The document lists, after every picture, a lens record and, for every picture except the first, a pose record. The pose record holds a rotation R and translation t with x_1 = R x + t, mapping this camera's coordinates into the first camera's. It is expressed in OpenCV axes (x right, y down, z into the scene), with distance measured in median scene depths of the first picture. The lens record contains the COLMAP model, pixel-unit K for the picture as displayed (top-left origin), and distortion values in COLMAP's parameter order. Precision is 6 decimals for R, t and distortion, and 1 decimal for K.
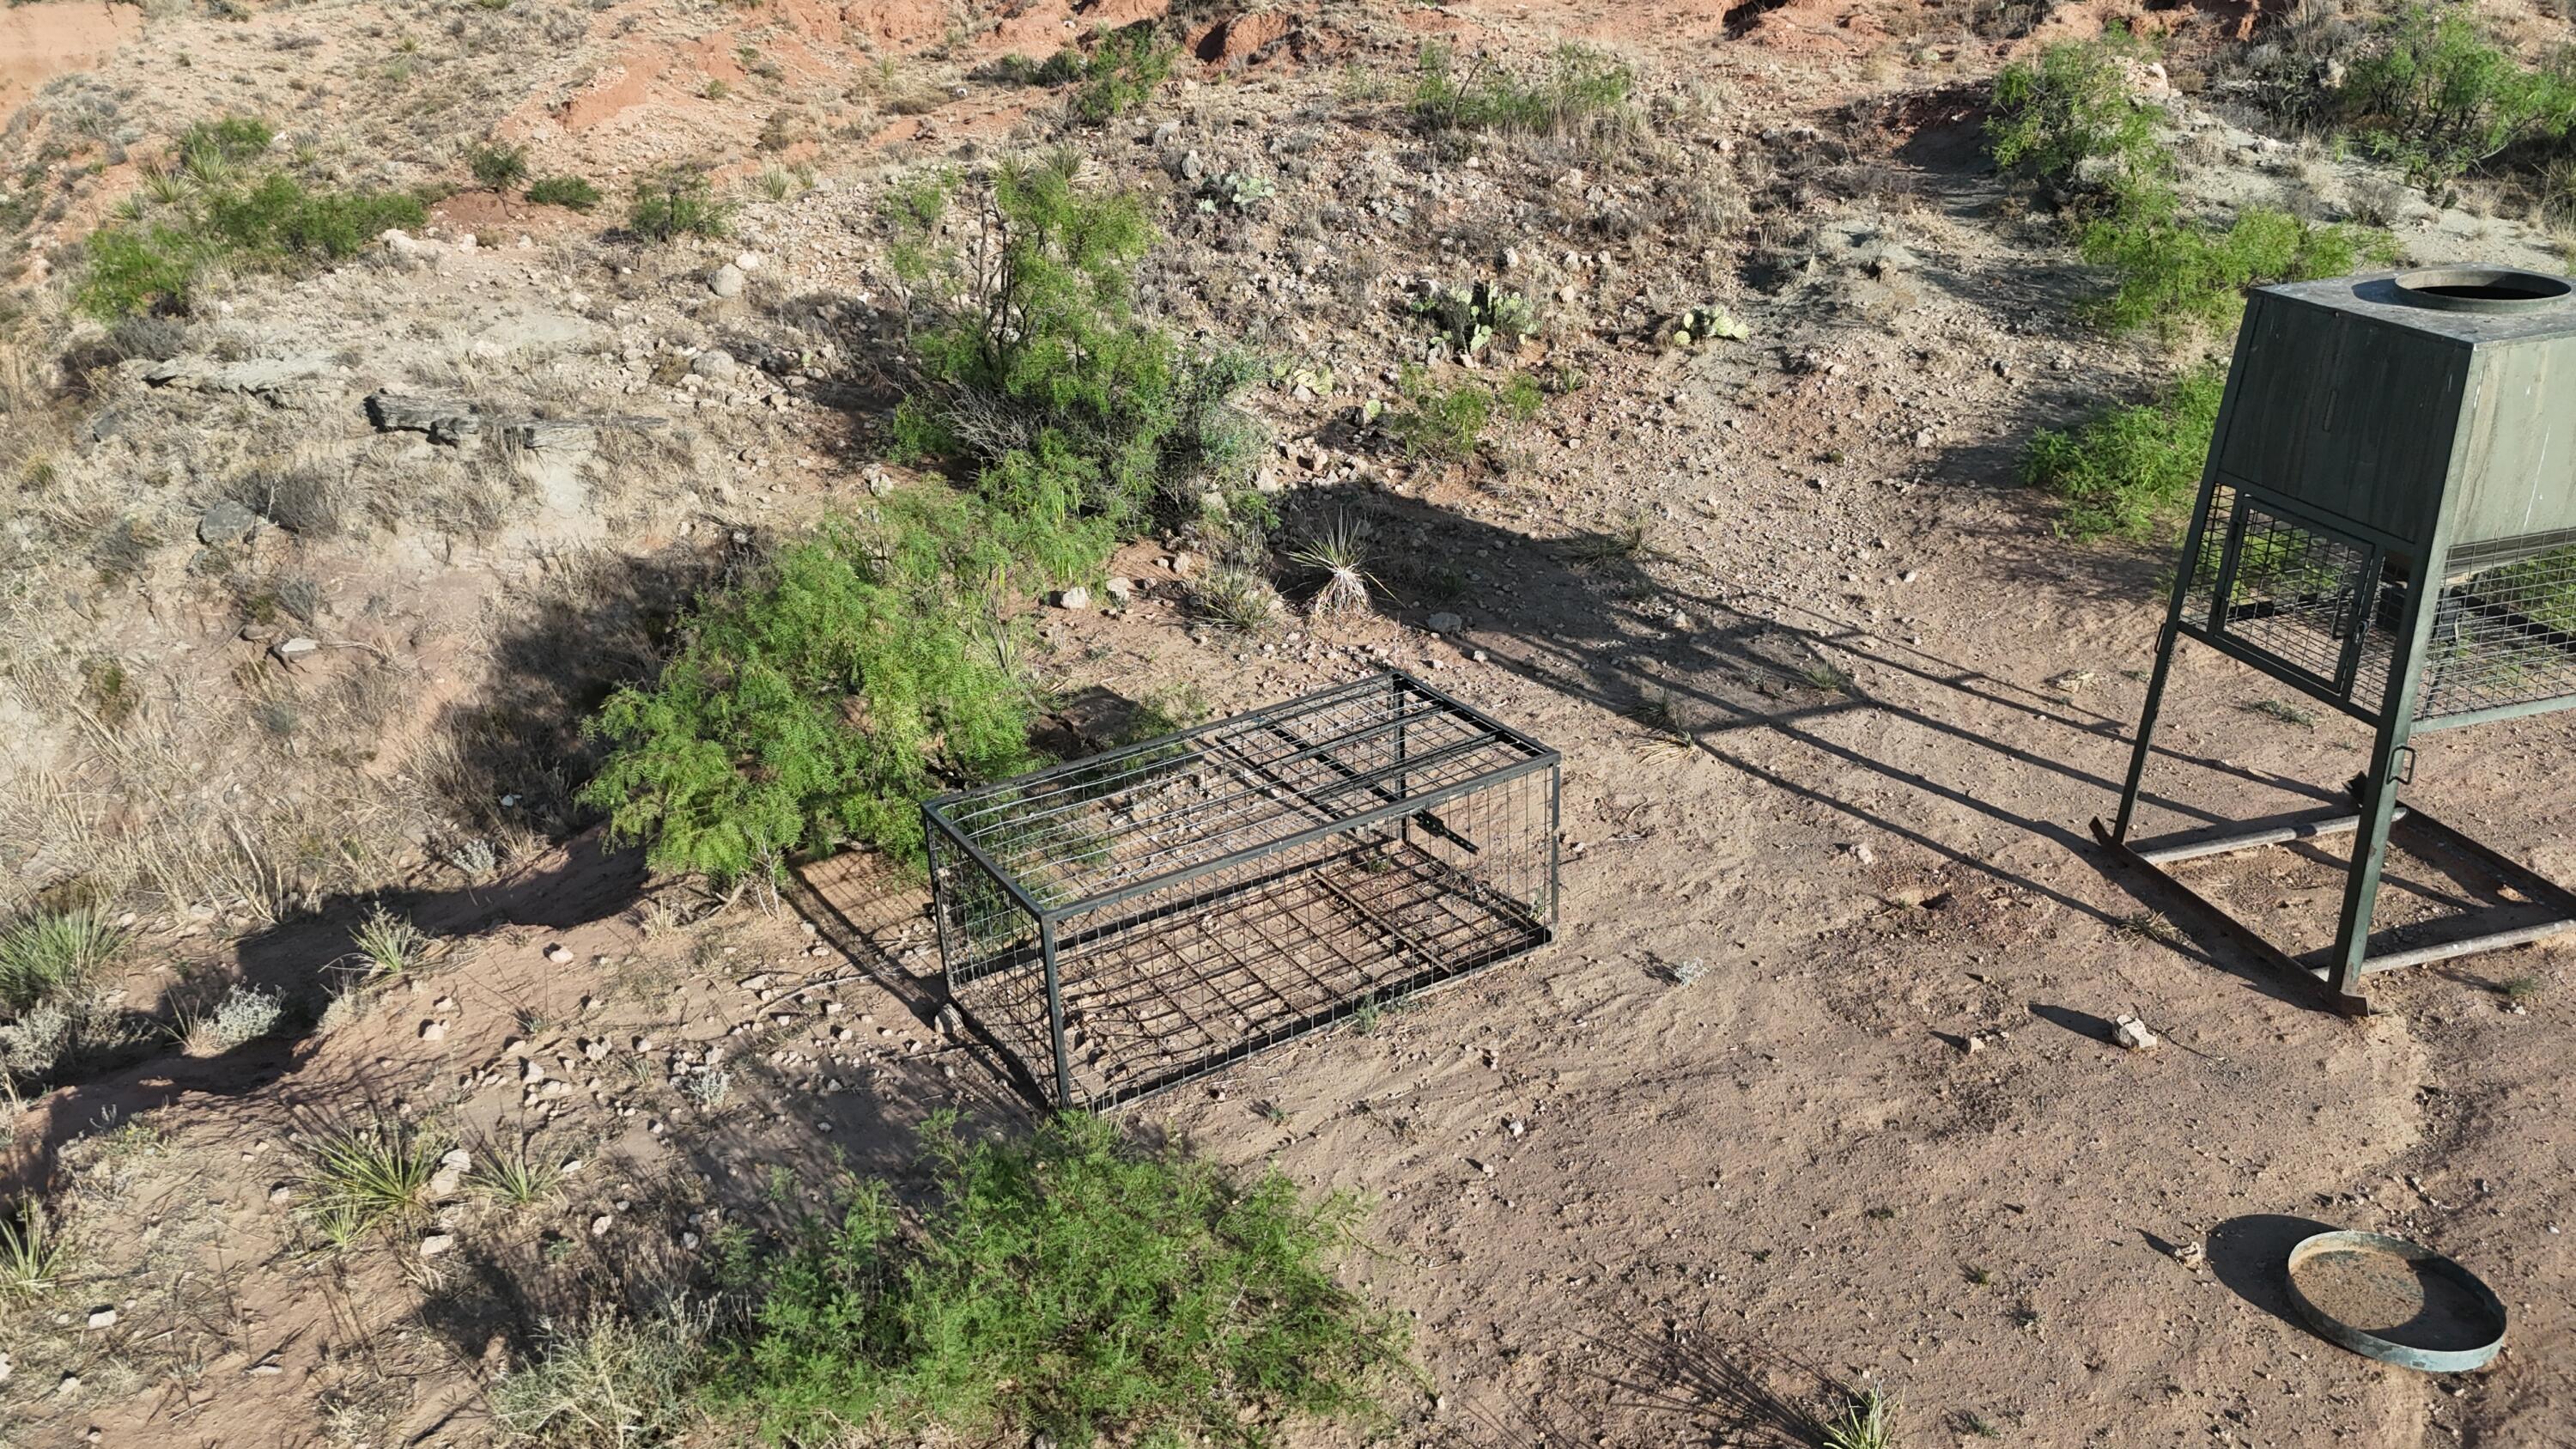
lens RADIAL K [[1896.0, 0, 1294.0], [0, 1896.0, 722.4], [0, 0, 1]] dist [0.051511, -0.047637]
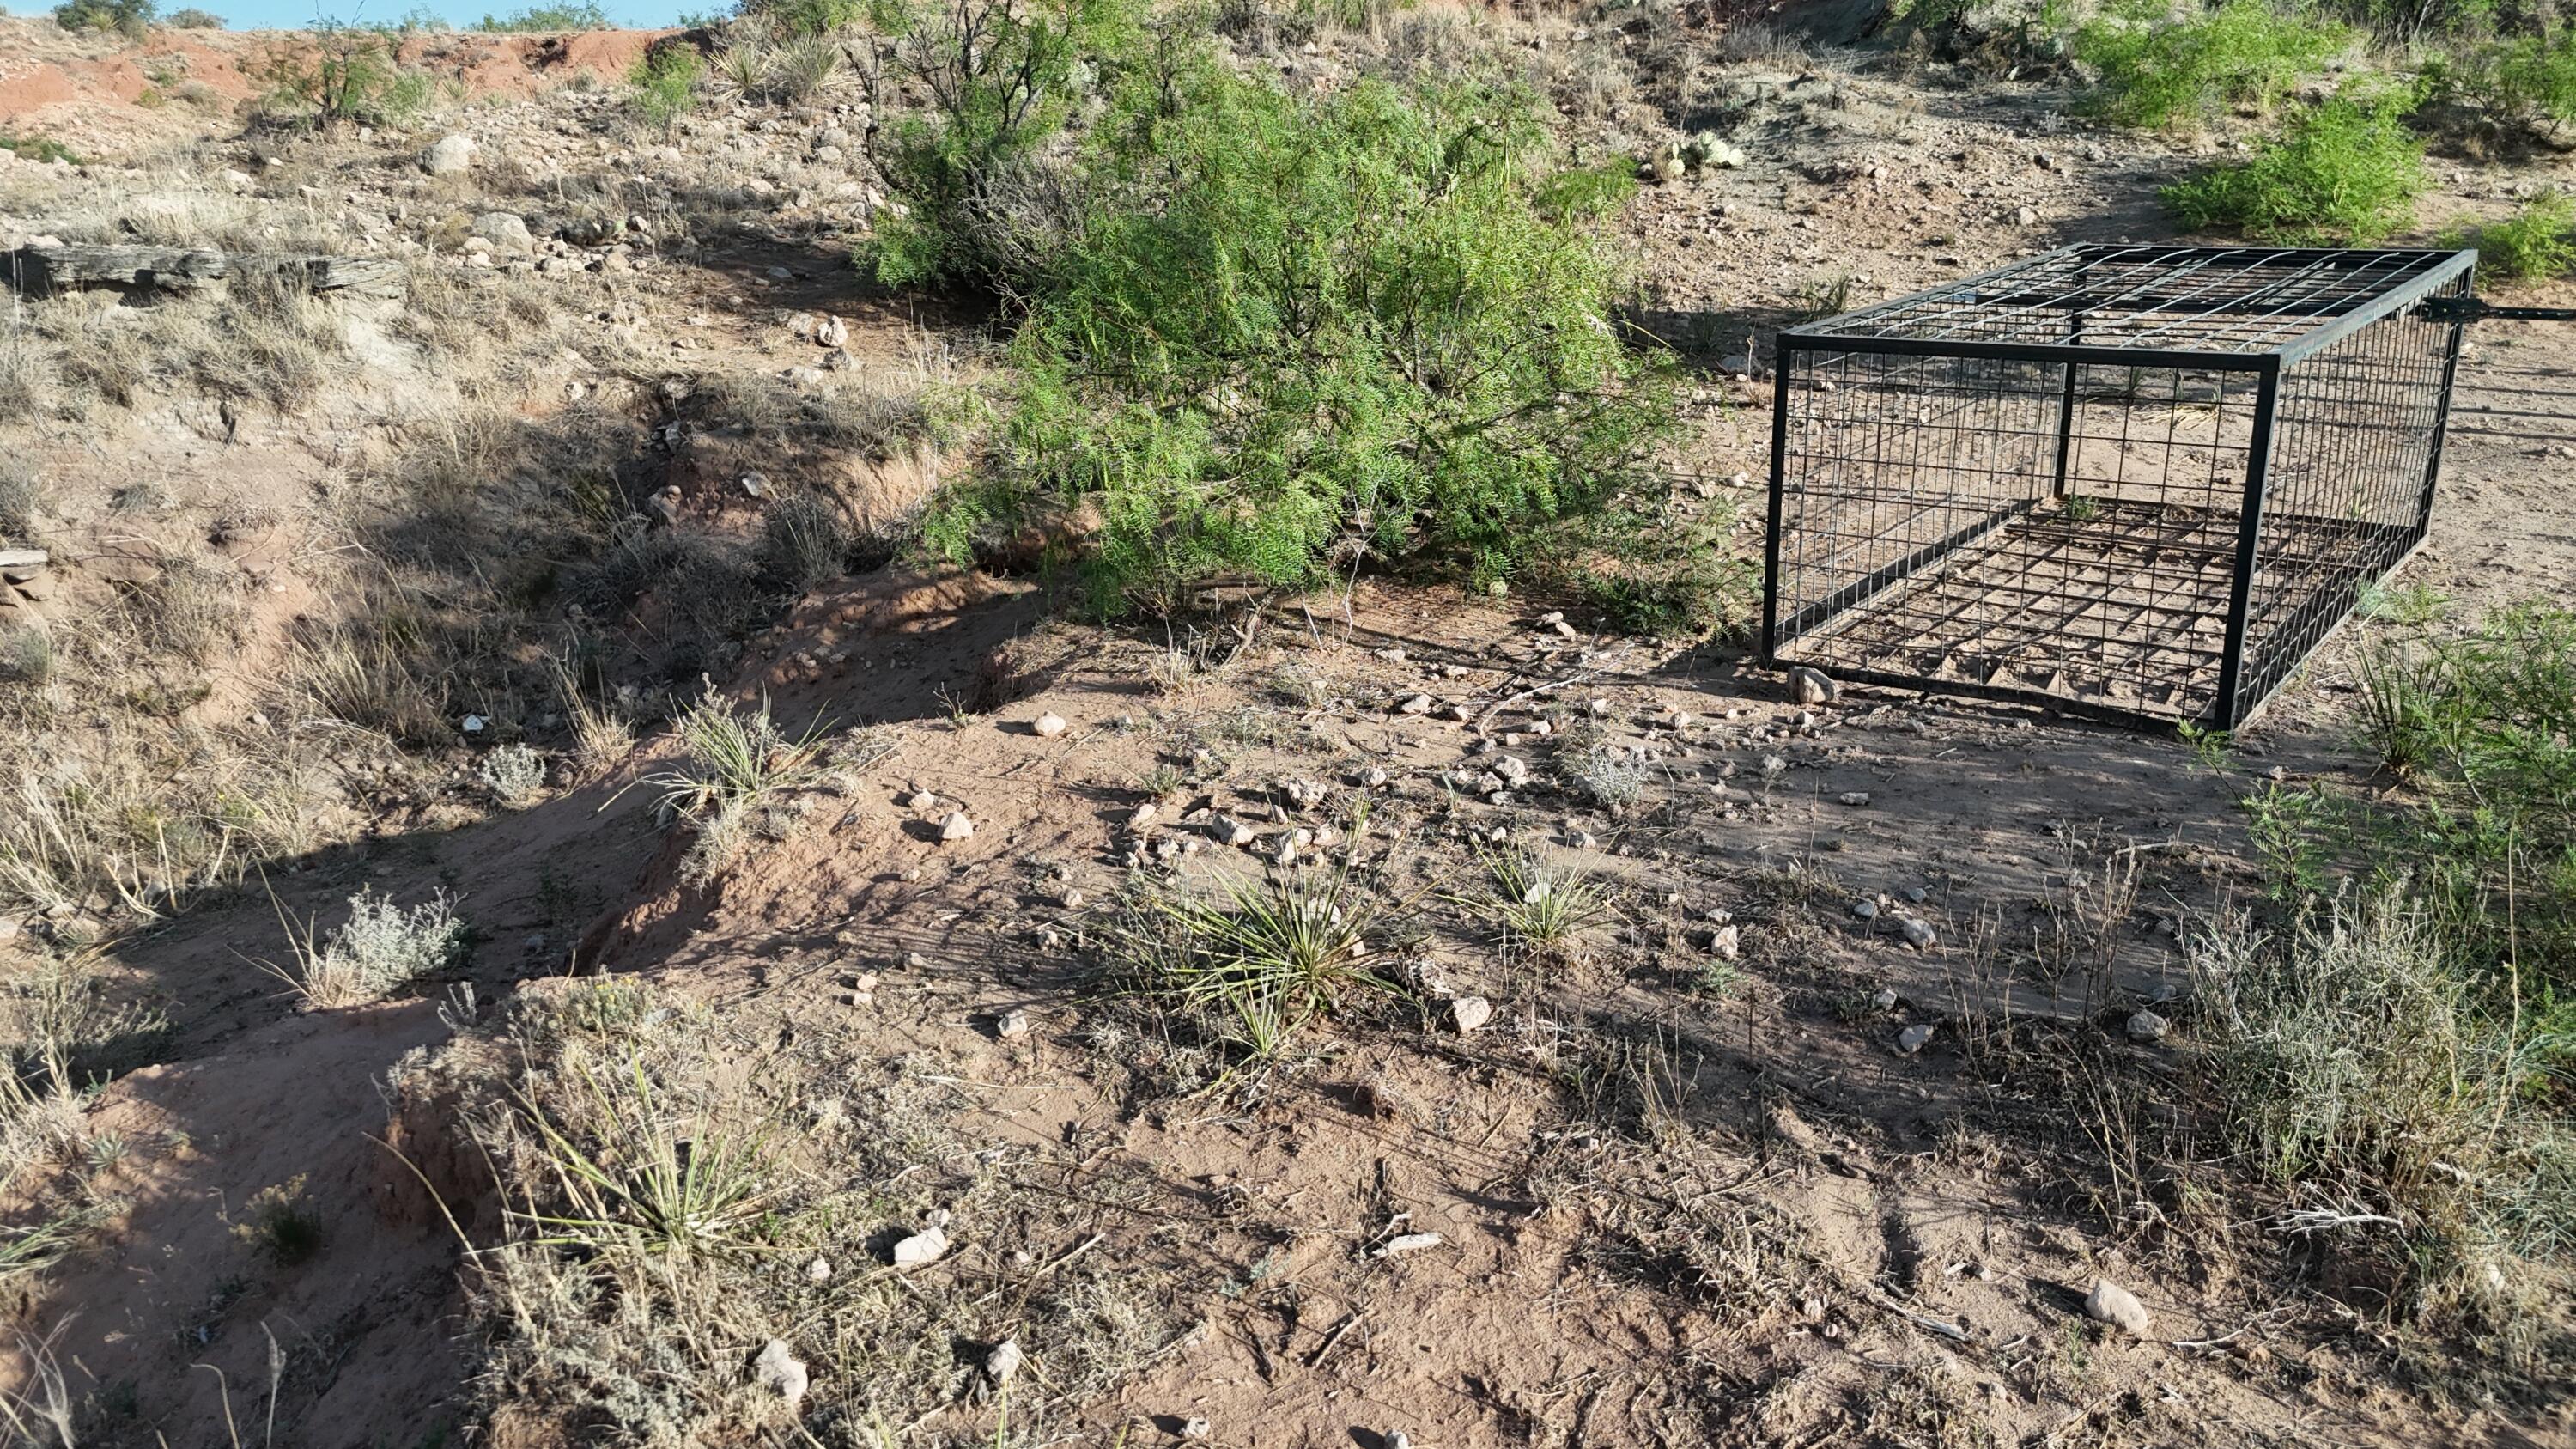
lens RADIAL K [[1896.0, 0, 1287.0], [0, 1896.0, 724.6], [0, 0, 1]] dist [0.051511, -0.047637]
pose [[0.941604, -0.098014, 0.322142, -0.315149], [0.126052, 0.989738, -0.067306, 0.107218], [-0.312239, 0.103982, 0.944296, 0.250240]]
